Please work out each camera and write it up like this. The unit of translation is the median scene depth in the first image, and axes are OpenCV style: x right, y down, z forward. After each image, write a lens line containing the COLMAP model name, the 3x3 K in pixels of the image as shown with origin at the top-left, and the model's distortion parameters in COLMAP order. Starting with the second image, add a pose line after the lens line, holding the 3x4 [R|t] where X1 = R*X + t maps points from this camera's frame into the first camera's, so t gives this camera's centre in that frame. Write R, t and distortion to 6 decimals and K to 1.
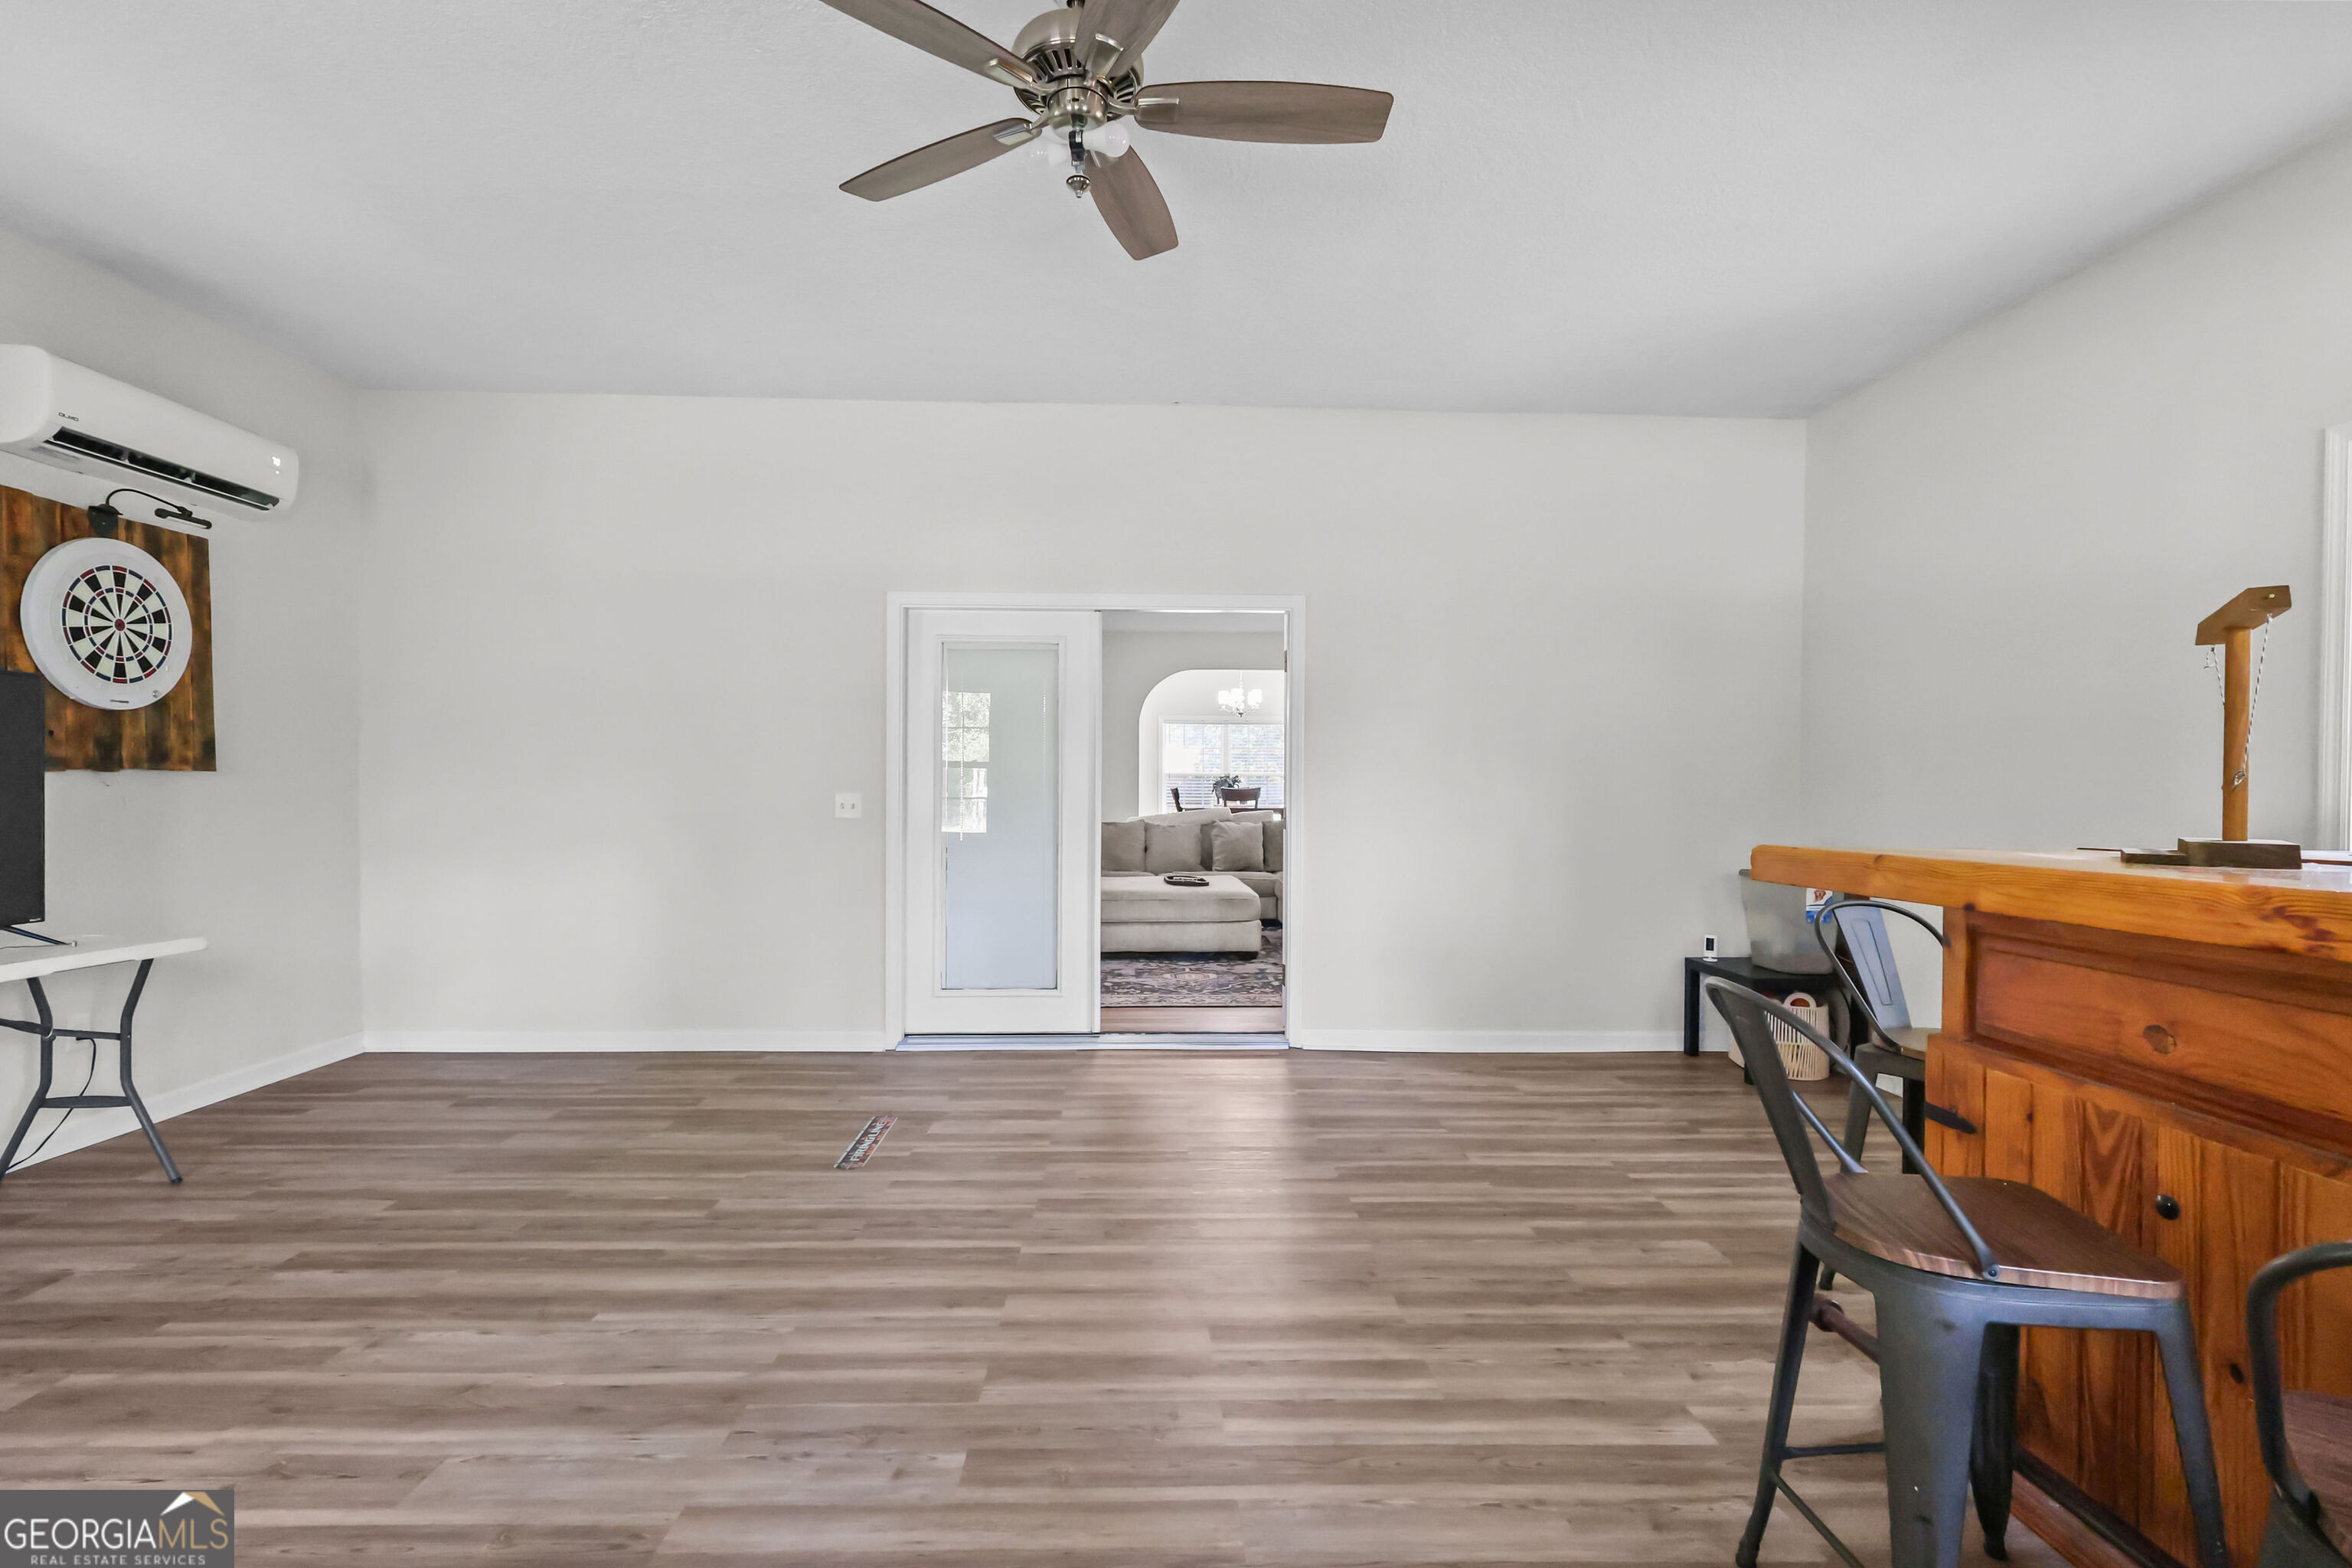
lens RADIAL K [[1088.1, 0, 1173.5], [0, 1088.1, 777.5], [0, 0, 1]] dist [0.000594, 0.001930]
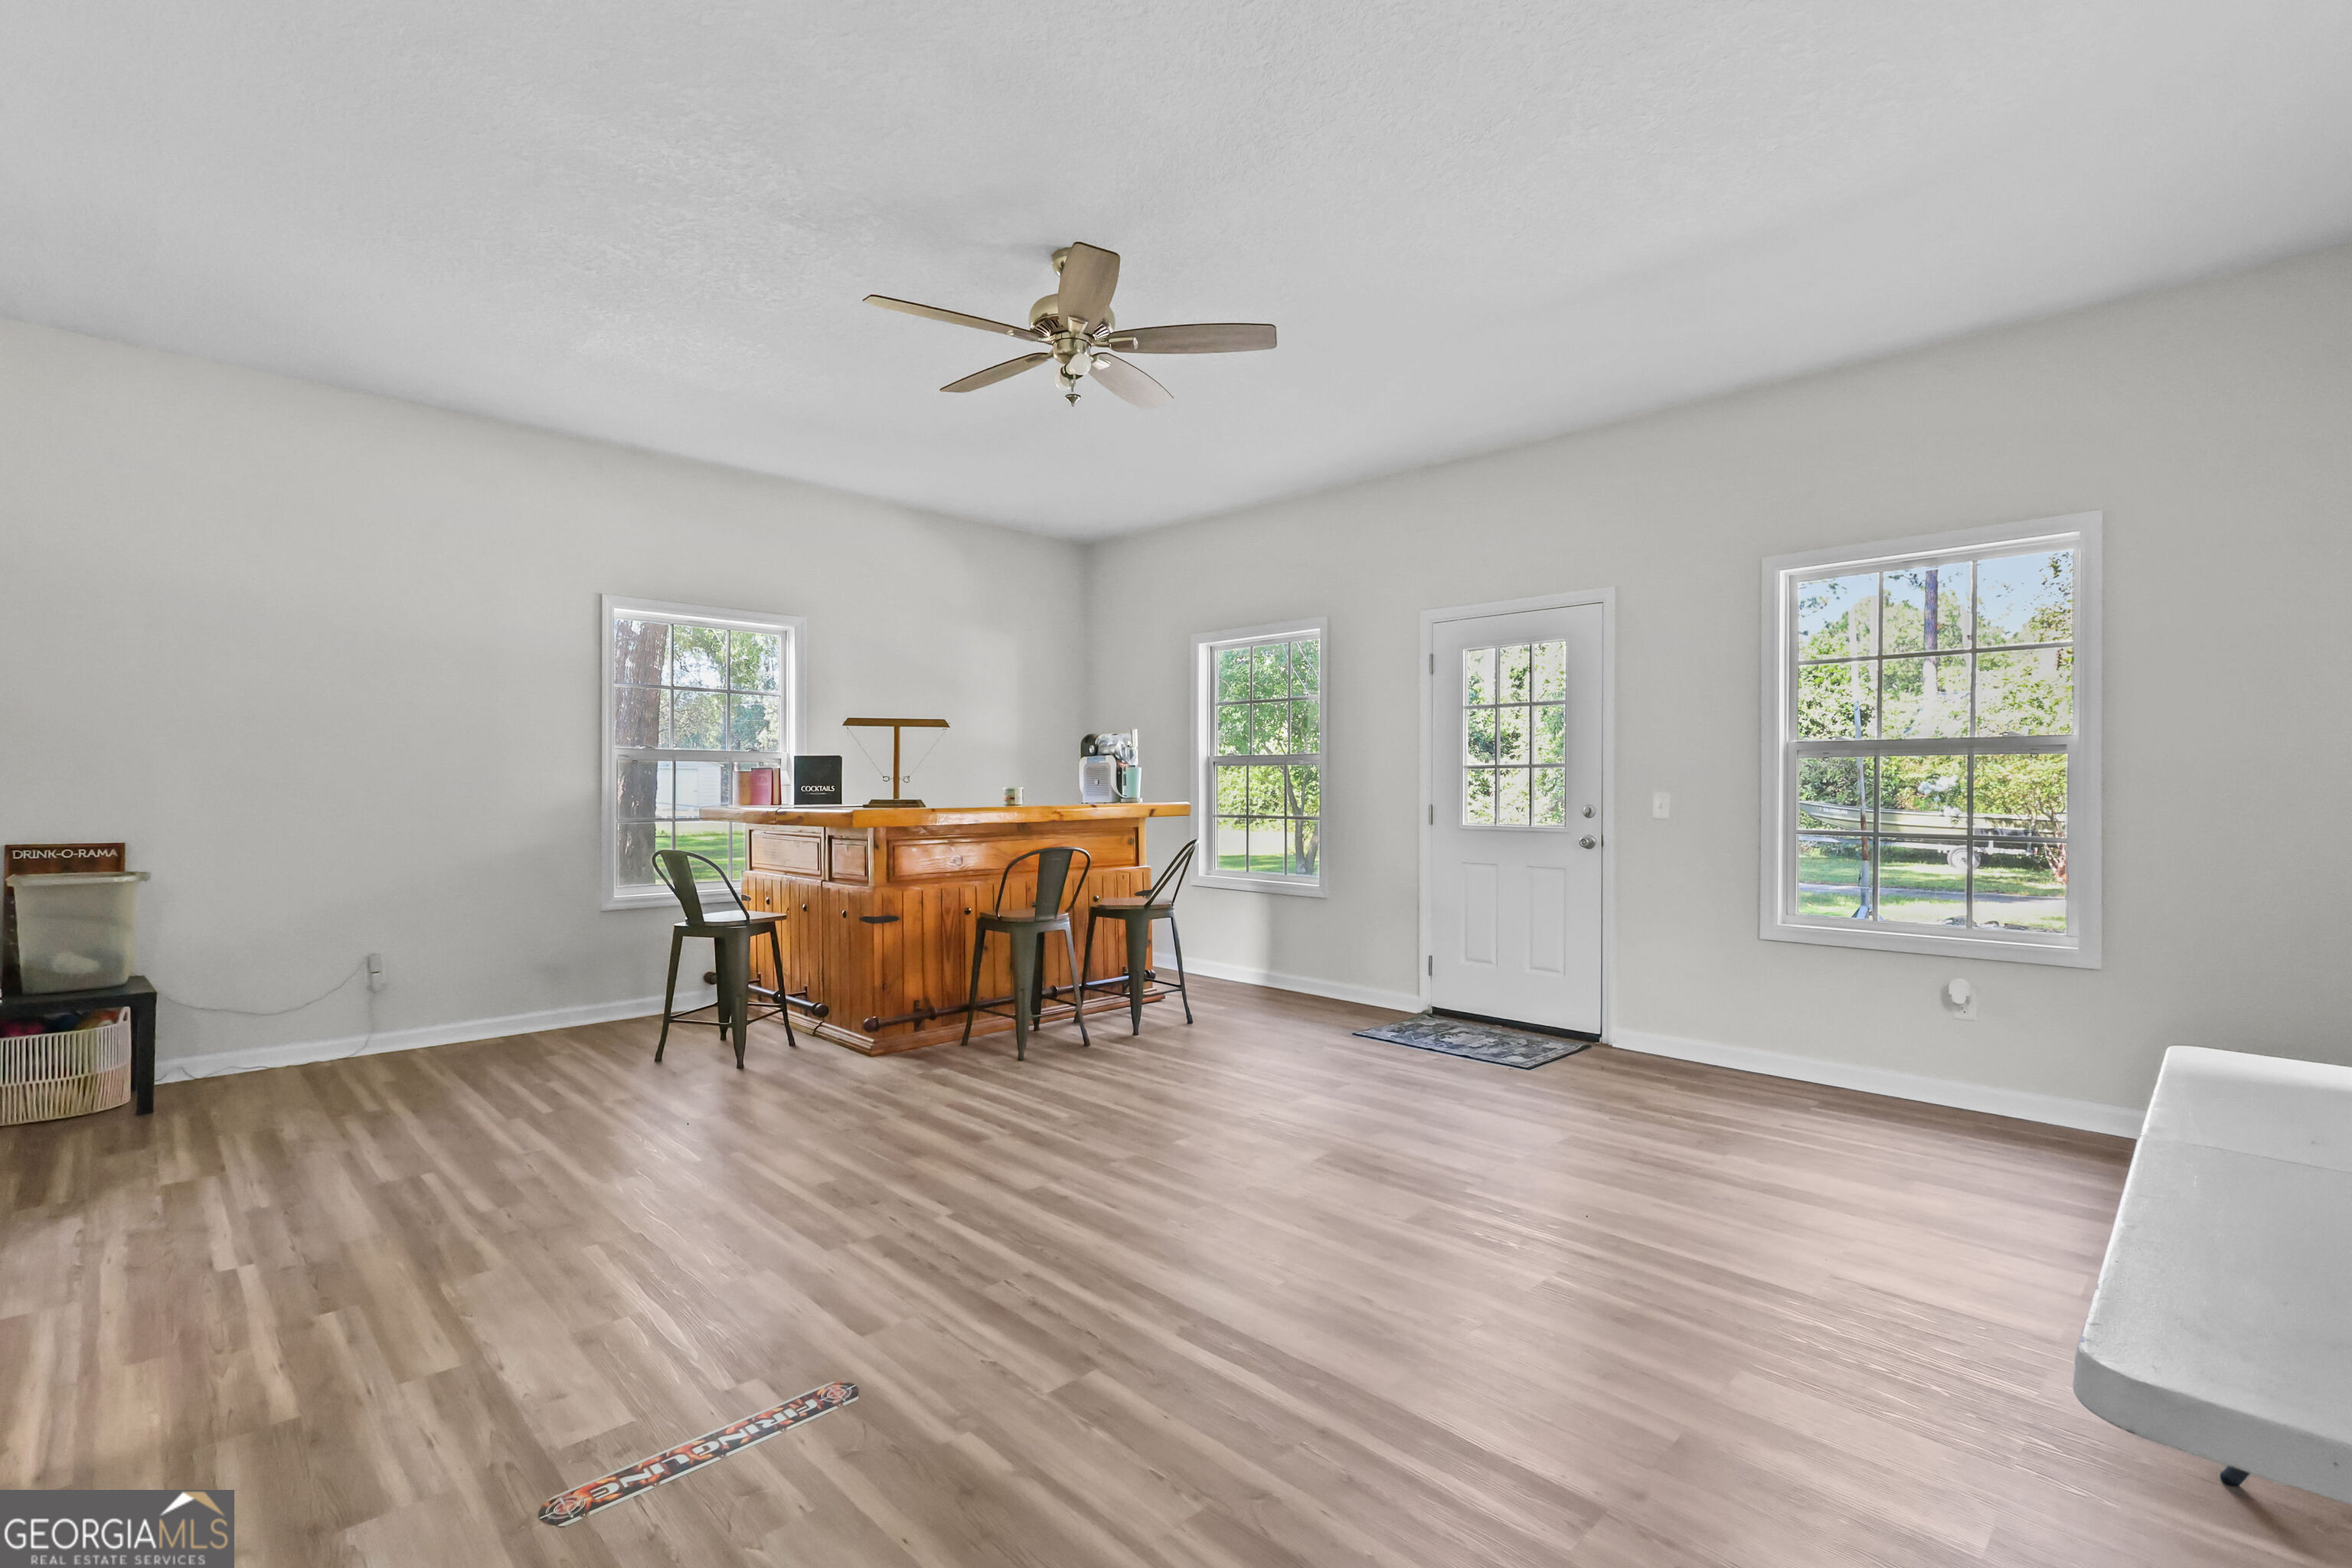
lens RADIAL K [[1088.1, 0, 1173.5], [0, 1088.1, 777.5], [0, 0, 1]] dist [0.000594, 0.001930]
pose [[-0.671813, -0.007164, 0.740686, -1.082938], [-0.015139, 0.999877, -0.004060, 0.002568], [-0.740566, -0.013941, -0.671839, 1.564028]]
